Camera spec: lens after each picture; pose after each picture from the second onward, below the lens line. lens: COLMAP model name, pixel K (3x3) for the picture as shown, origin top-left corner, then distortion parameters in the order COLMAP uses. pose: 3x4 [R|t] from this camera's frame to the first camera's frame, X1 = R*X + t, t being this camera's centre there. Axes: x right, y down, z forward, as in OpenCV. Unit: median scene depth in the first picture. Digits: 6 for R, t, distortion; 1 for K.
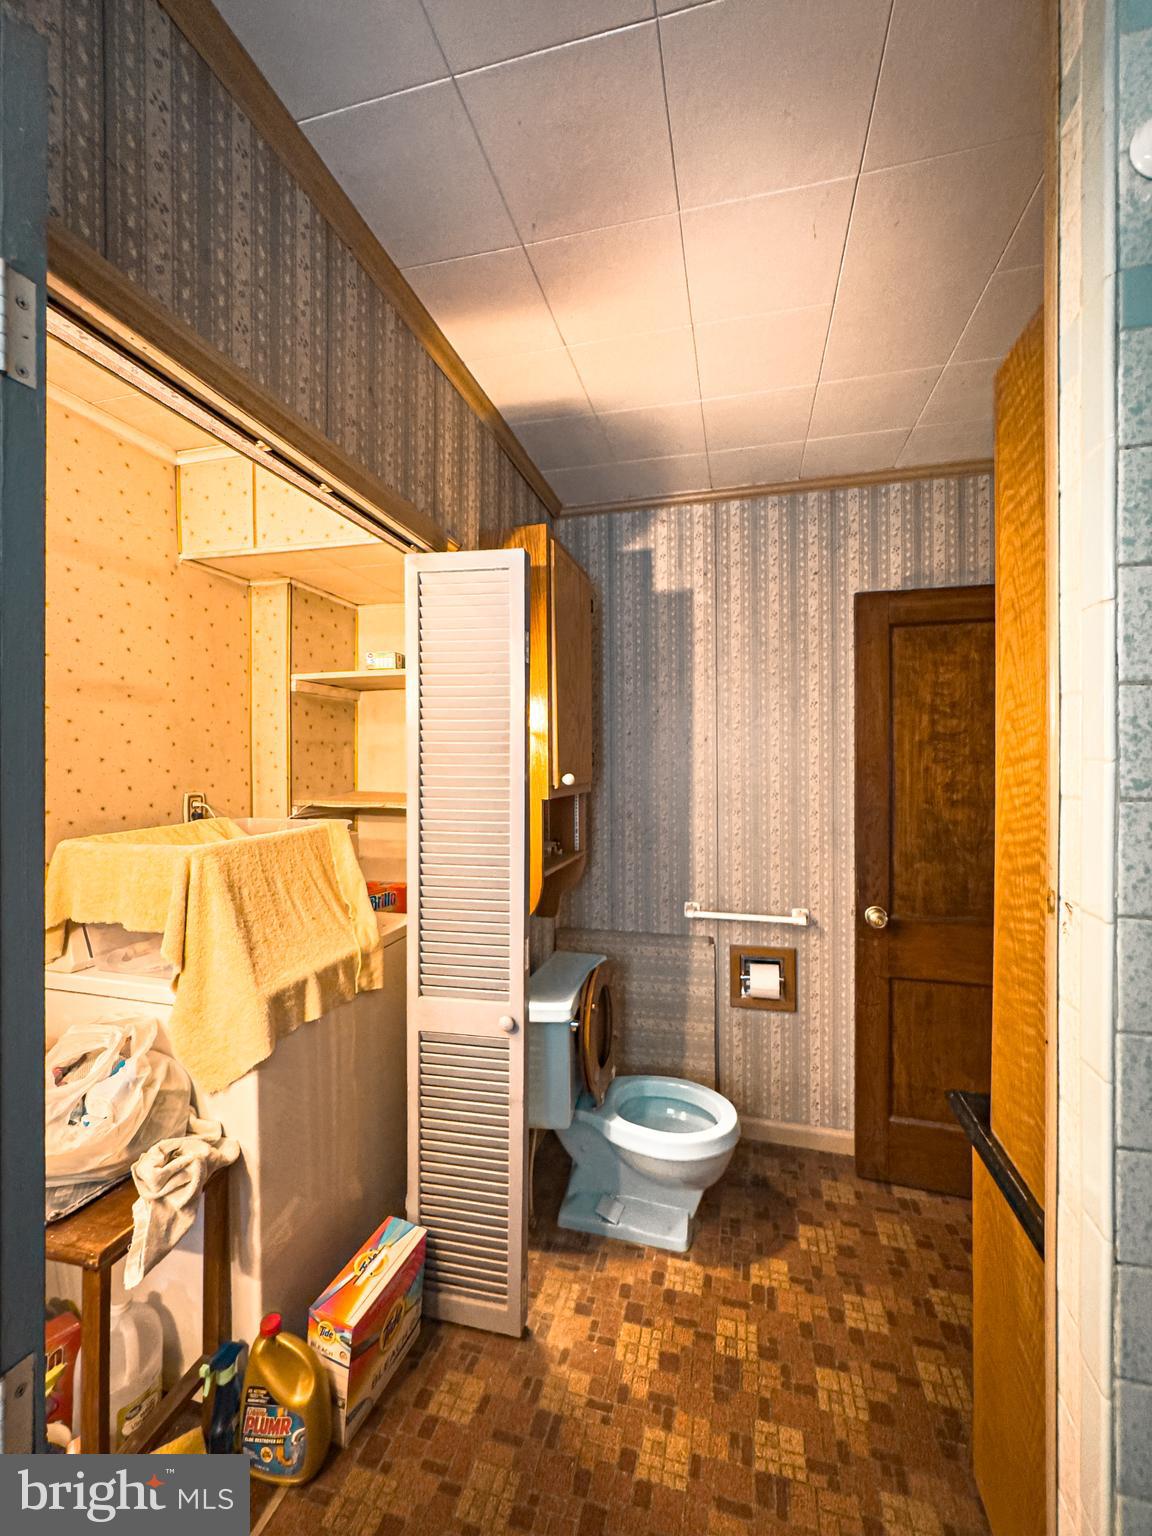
lens RADIAL K [[615.4, 0, 574.8], [0, 615.4, 768.6], [0, 0, 1]] dist [-0.005704, 0.000333]
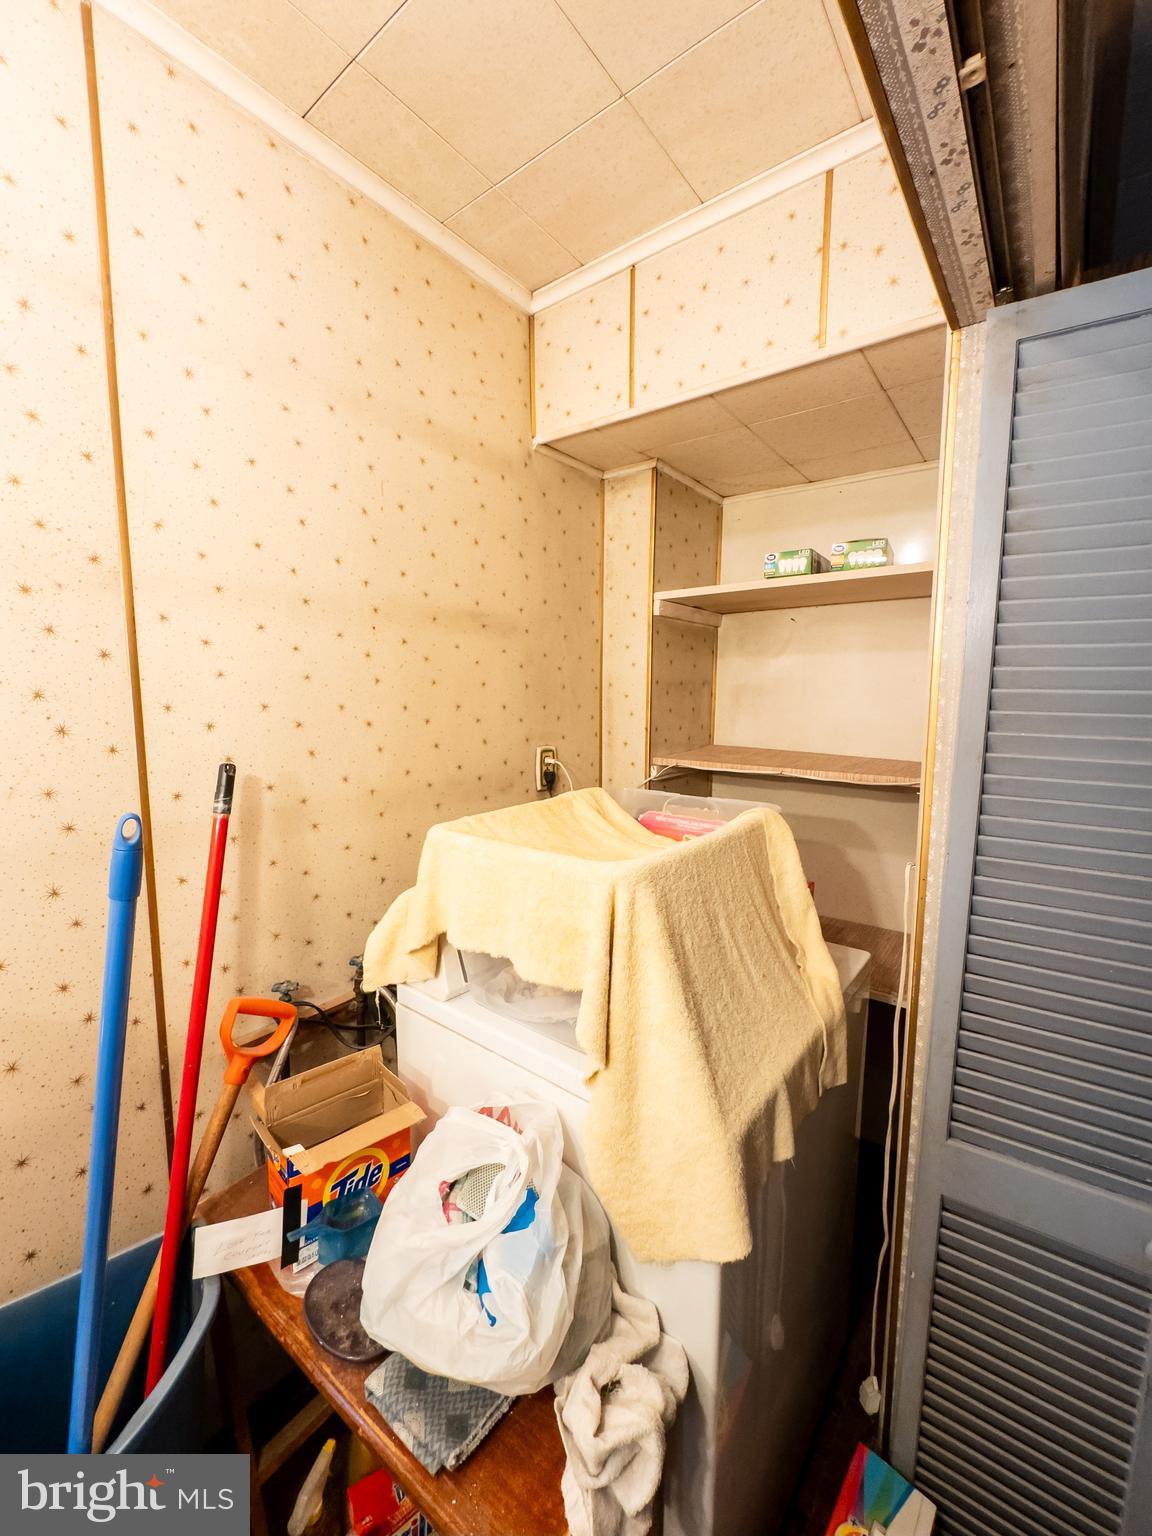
lens RADIAL K [[615.4, 0, 577.8], [0, 615.4, 767.2], [0, 0, 1]] dist [-0.005704, 0.000333]
pose [[0.919158, 0.053768, -0.390201, -0.270042], [-0.012176, 0.994044, 0.108293, -0.022441], [0.393700, -0.094787, 0.914339, 0.277898]]
